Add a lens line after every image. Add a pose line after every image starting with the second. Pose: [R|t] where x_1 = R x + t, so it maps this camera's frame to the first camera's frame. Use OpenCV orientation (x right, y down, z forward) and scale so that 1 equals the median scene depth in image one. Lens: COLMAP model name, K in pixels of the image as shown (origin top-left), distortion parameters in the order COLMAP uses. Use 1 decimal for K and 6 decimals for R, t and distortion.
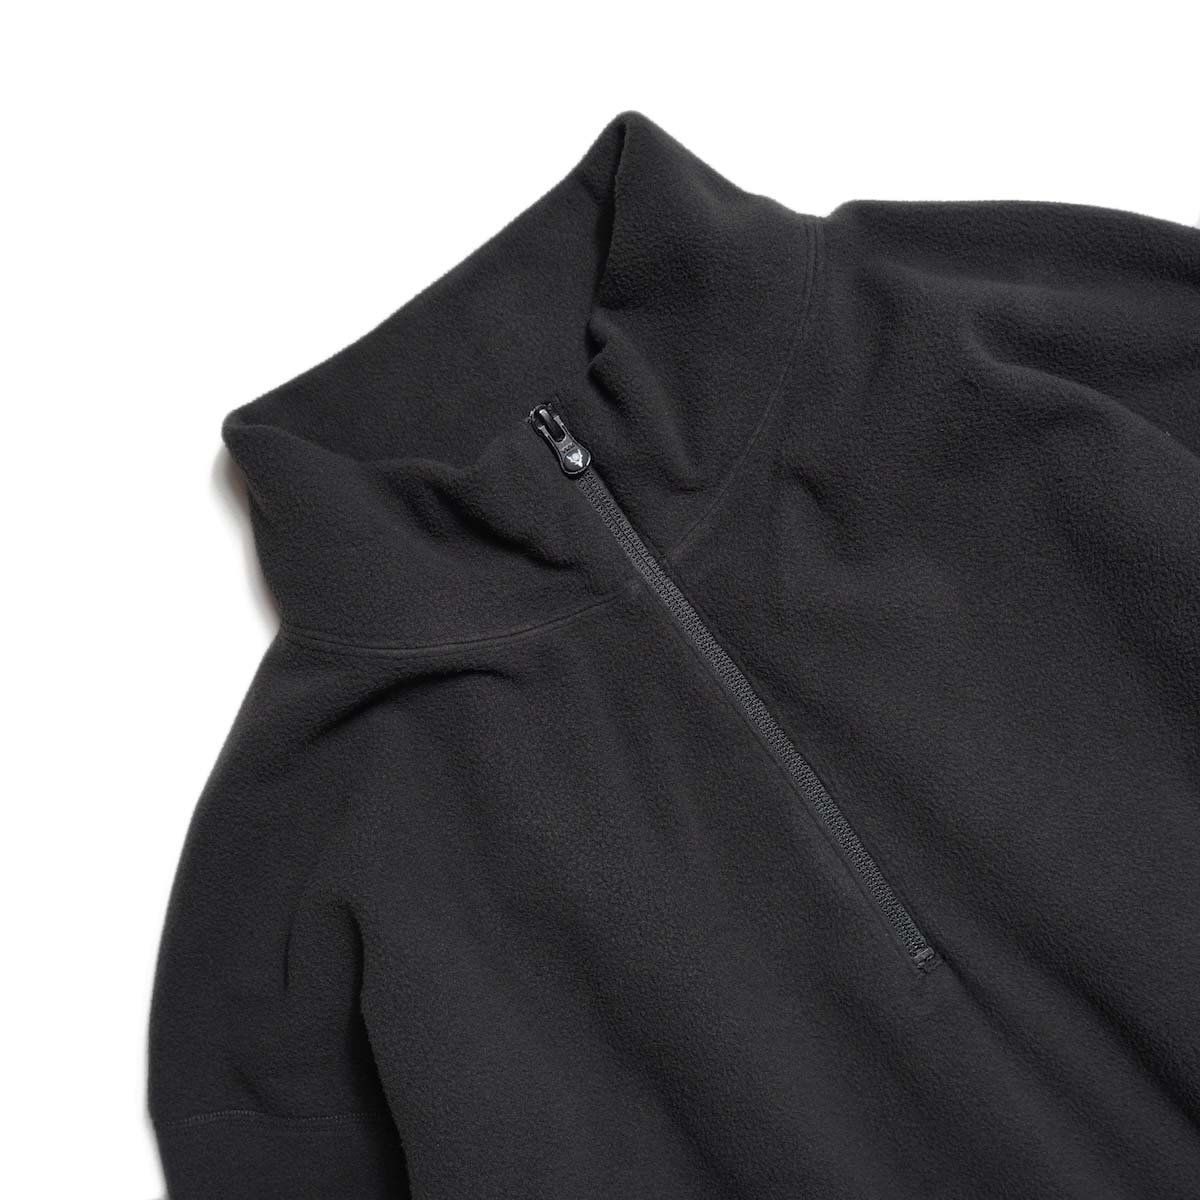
lens RADIAL K [[1383.6, 0, 599.5], [0, 1383.6, 600.4], [0, 0, 1]] dist [-0.023457, 0.000000]
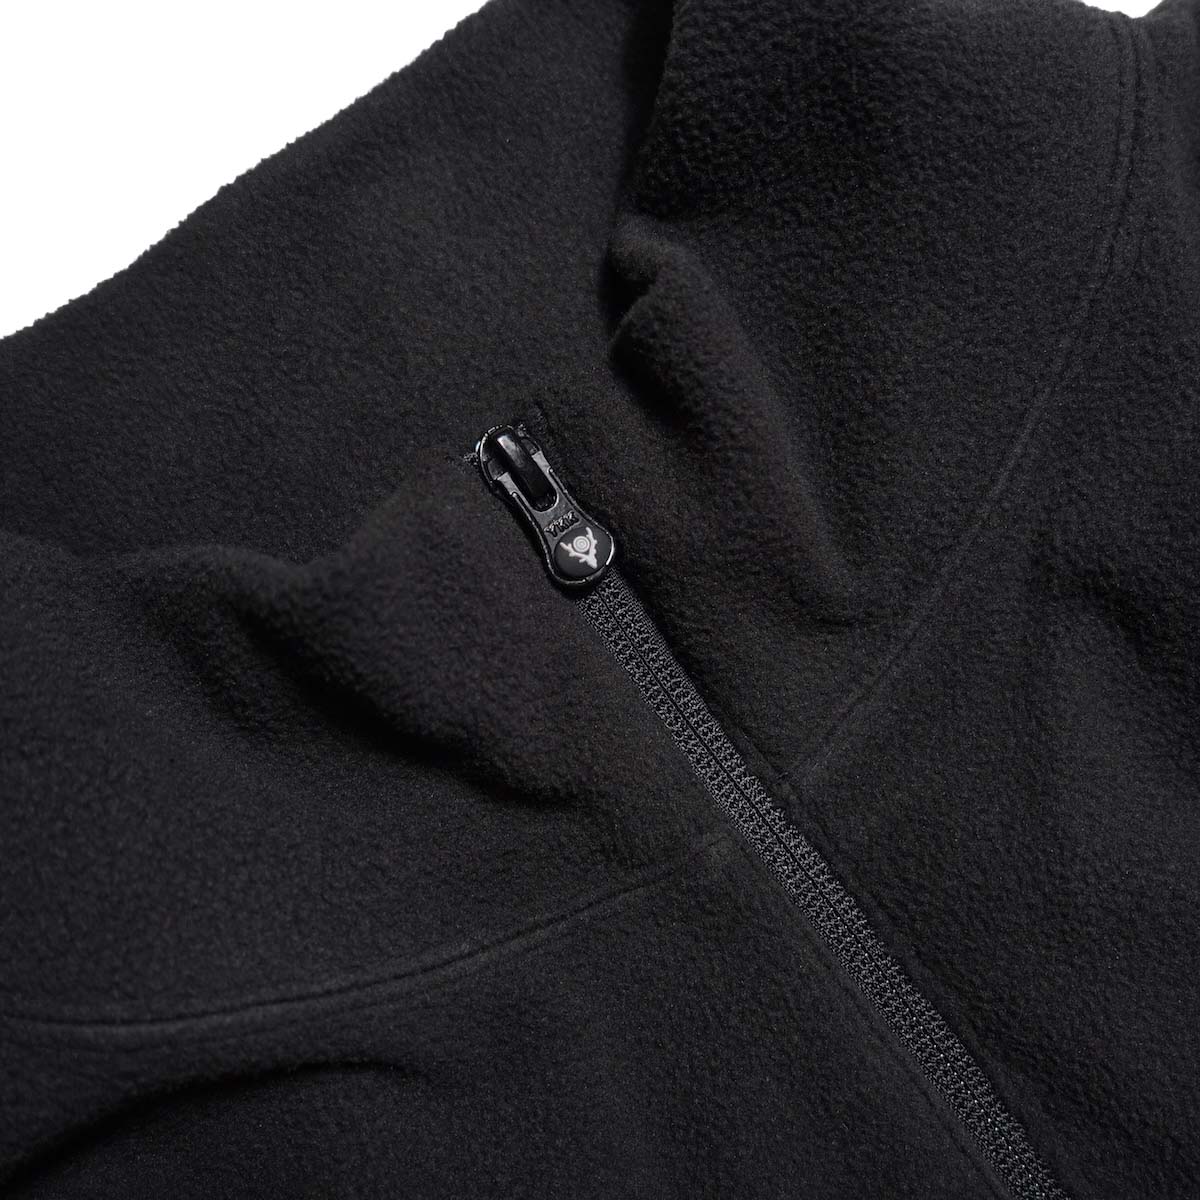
lens RADIAL K [[1383.6, 0, 600.0], [0, 1383.6, 600.3], [0, 0, 1]] dist [-0.023457, 0.000000]
pose [[0.999140, 0.004036, 0.041267, -0.028948], [0.000974, 0.992692, -0.120671, -0.034890], [-0.041452, 0.120607, 0.991834, 0.576306]]
